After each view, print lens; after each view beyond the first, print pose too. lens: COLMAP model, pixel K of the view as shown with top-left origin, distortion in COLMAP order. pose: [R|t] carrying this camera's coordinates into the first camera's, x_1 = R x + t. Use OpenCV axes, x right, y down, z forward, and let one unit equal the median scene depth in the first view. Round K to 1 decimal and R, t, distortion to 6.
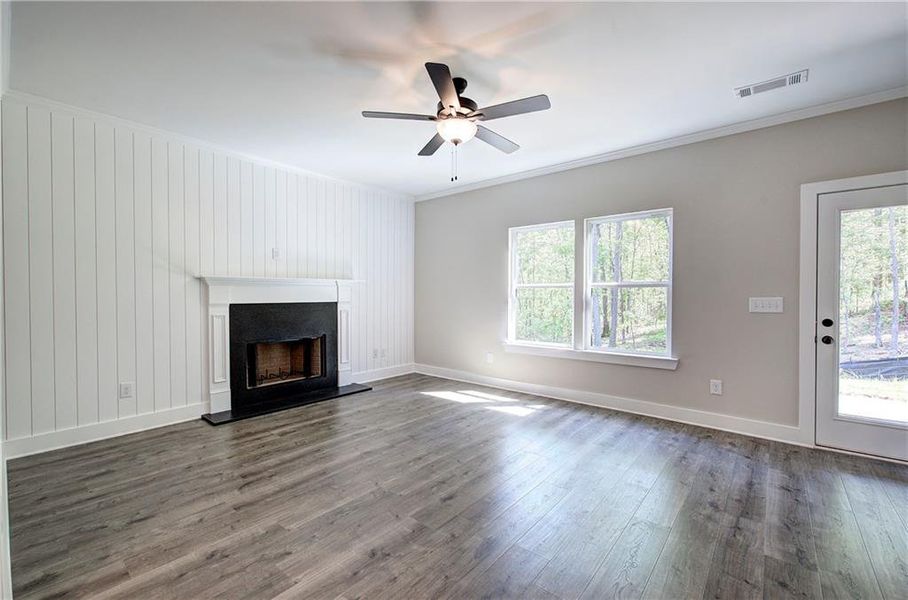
lens RADIAL K [[383.4, 0, 455.2], [0, 383.4, 301.1], [0, 0, 1]] dist [-0.006961, 0.002377]
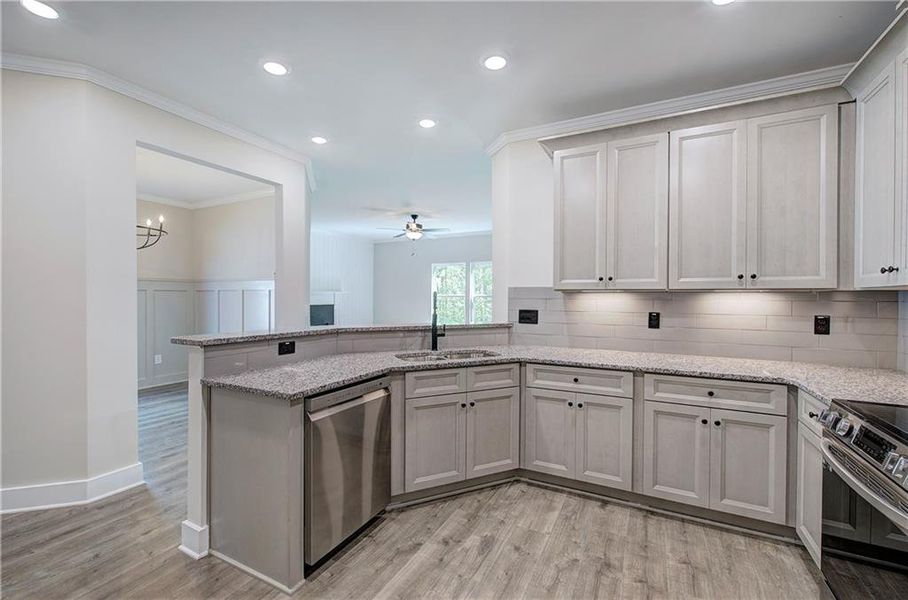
lens RADIAL K [[383.4, 0, 453.7], [0, 383.4, 298.6], [0, 0, 1]] dist [-0.006961, 0.002377]
pose [[0.976107, 0.003047, 0.217271, -0.197787], [-0.000205, 0.999914, -0.013101, -0.001970], [-0.217292, 0.012743, 0.976023, -1.024641]]
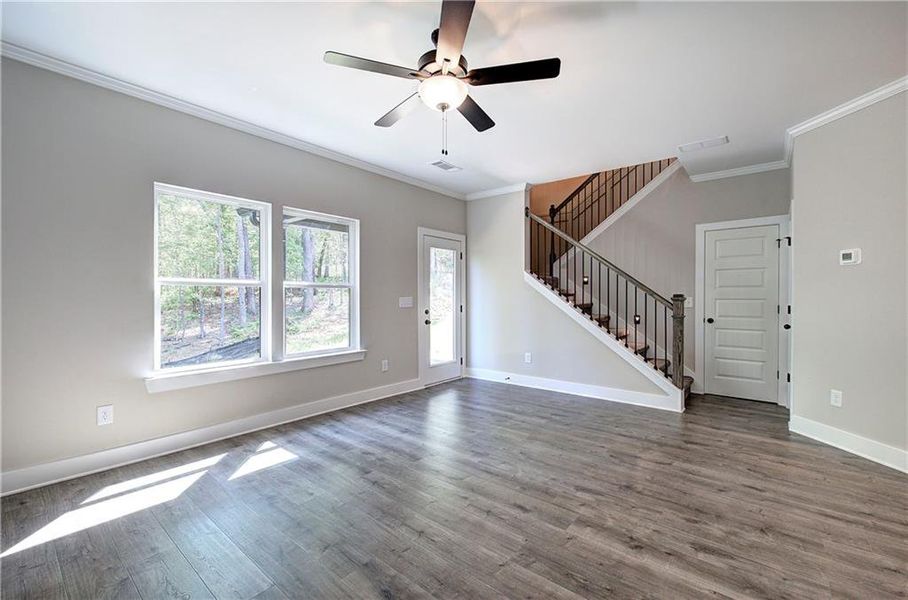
lens RADIAL K [[383.4, 0, 454.4], [0, 383.4, 304.4], [0, 0, 1]] dist [-0.006961, 0.002377]
pose [[-0.005225, -0.024035, 0.999697, -0.571636], [0.015617, 0.999587, 0.024114, -0.012821], [-0.999864, 0.015738, -0.004847, 0.691578]]
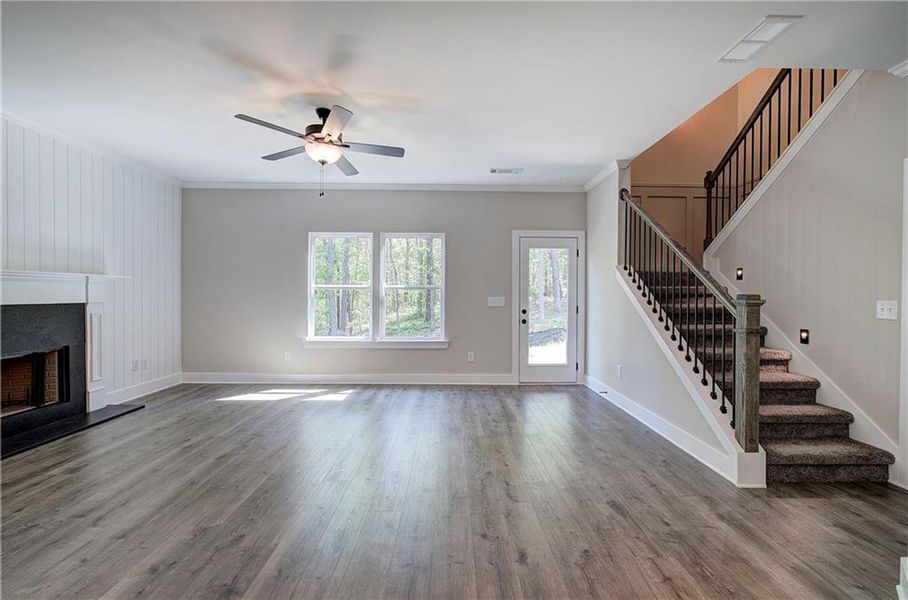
lens RADIAL K [[383.4, 0, 456.3], [0, 383.4, 301.5], [0, 0, 1]] dist [-0.006961, 0.002377]
pose [[0.755910, -0.007363, 0.654634, -0.315448], [0.006398, 0.999972, 0.003860, 0.001144], [-0.654645, 0.001270, 0.755936, -0.094652]]
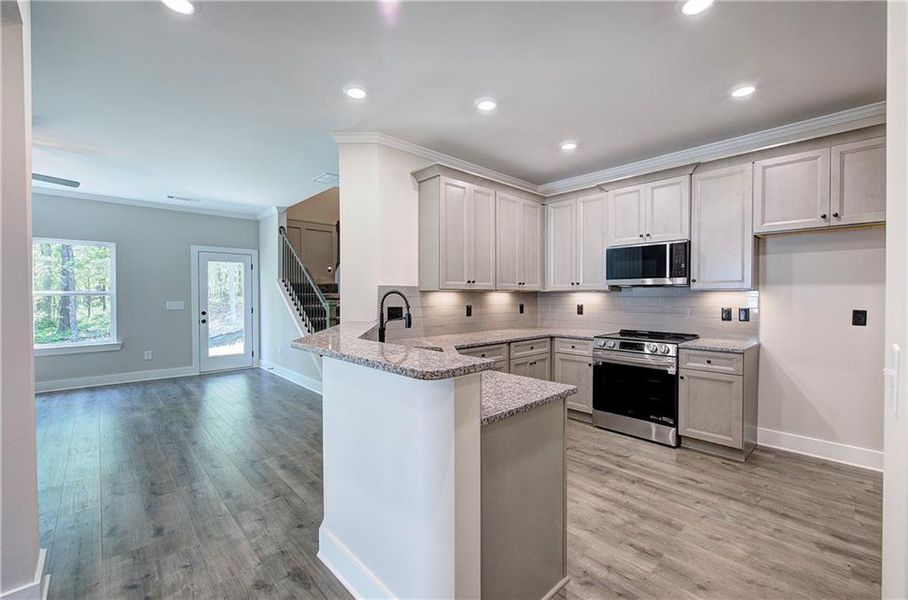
lens RADIAL K [[383.4, 0, 454.7], [0, 383.4, 299.3], [0, 0, 1]] dist [-0.006961, 0.002377]
pose [[0.122823, -0.010253, 0.992376, -0.737674], [0.016414, 0.999831, 0.008298, -0.011358], [-0.992293, 0.015270, 0.122971, -0.493387]]
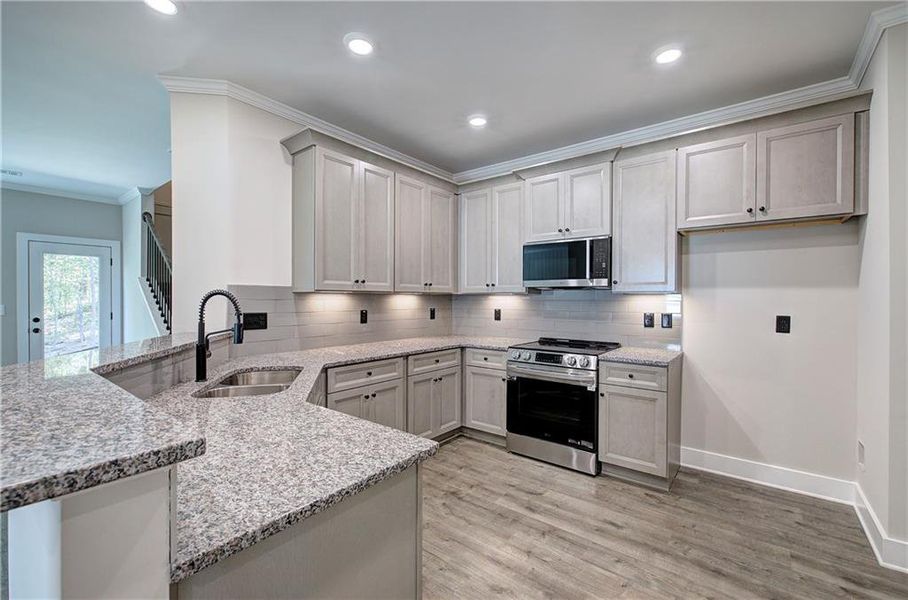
lens RADIAL K [[383.4, 0, 454.4], [0, 383.4, 300.5], [0, 0, 1]] dist [-0.006961, 0.002377]
pose [[-0.030759, -0.004834, 0.999515, -0.560374], [0.013307, 0.999898, 0.005245, -0.009578], [-0.999438, 0.013462, -0.030691, -0.582678]]
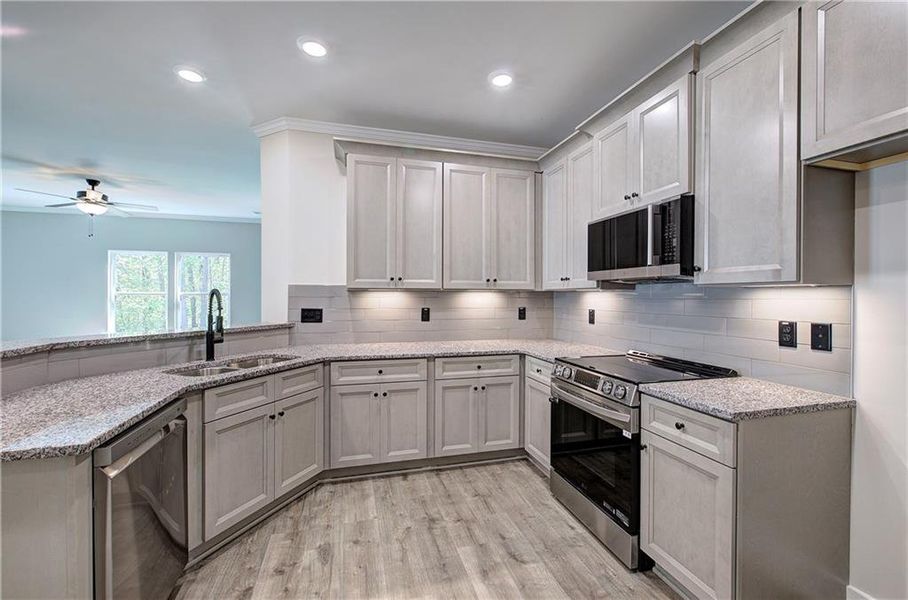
lens RADIAL K [[383.4, 0, 455.9], [0, 383.4, 298.0], [0, 0, 1]] dist [-0.006961, 0.002377]
pose [[0.562165, -0.002616, 0.827021, -0.355176], [0.011728, 0.999920, -0.004809, -0.003025], [-0.826942, 0.012402, 0.562150, -0.949515]]
